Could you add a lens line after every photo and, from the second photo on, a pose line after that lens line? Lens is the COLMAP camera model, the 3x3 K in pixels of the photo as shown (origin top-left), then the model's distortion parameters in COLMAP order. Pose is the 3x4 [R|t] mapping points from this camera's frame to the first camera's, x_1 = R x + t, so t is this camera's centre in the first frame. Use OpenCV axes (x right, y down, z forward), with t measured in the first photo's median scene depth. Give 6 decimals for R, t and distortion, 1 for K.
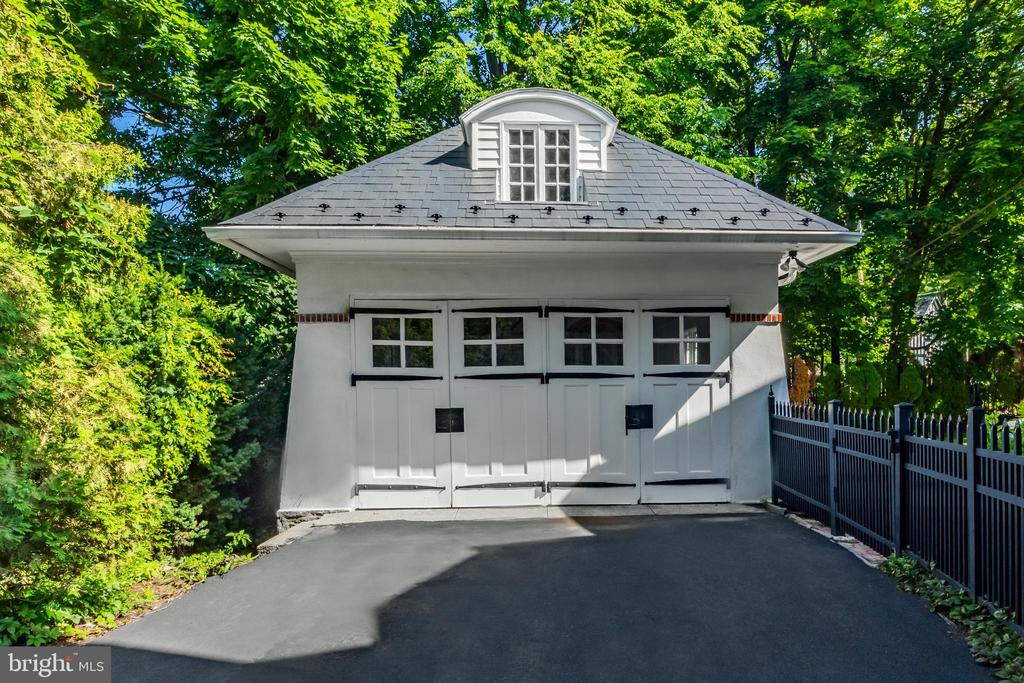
lens RADIAL K [[573.9, 0, 514.7], [0, 573.9, 400.4], [0, 0, 1]] dist [-0.013065, 0.000201]
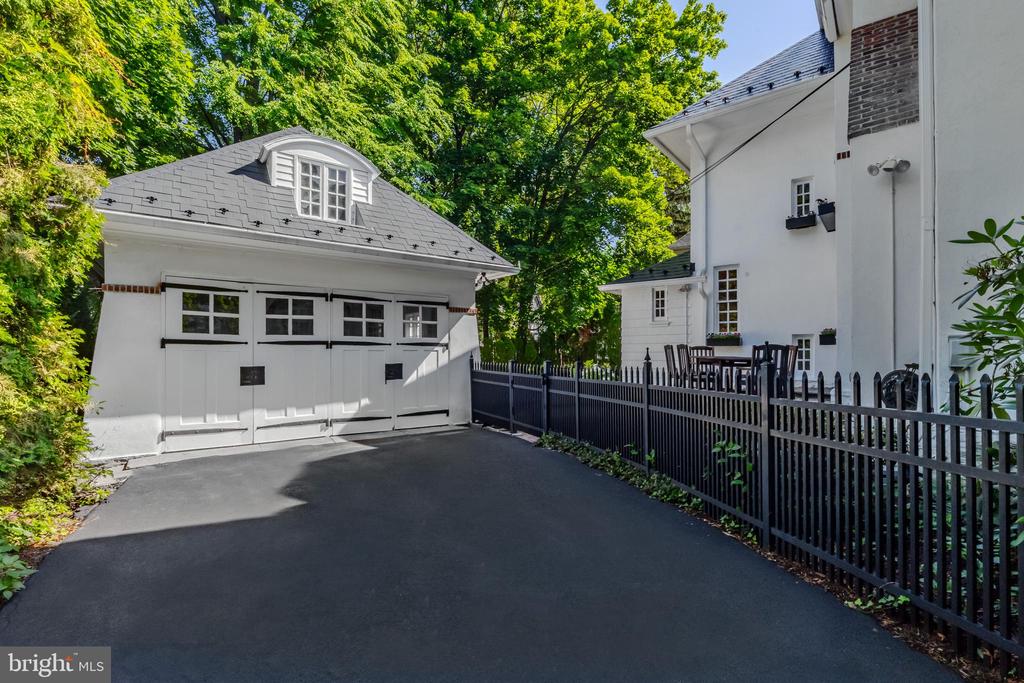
lens RADIAL K [[476.6, 0, 508.0], [0, 476.6, 346.4], [0, 0, 1]] dist [-0.001318, 0.000039]
pose [[0.837206, 0.017426, 0.546609, -0.216619], [0.002260, 0.999373, -0.035321, 0.007559], [-0.546882, 0.030807, 0.836642, -0.210105]]
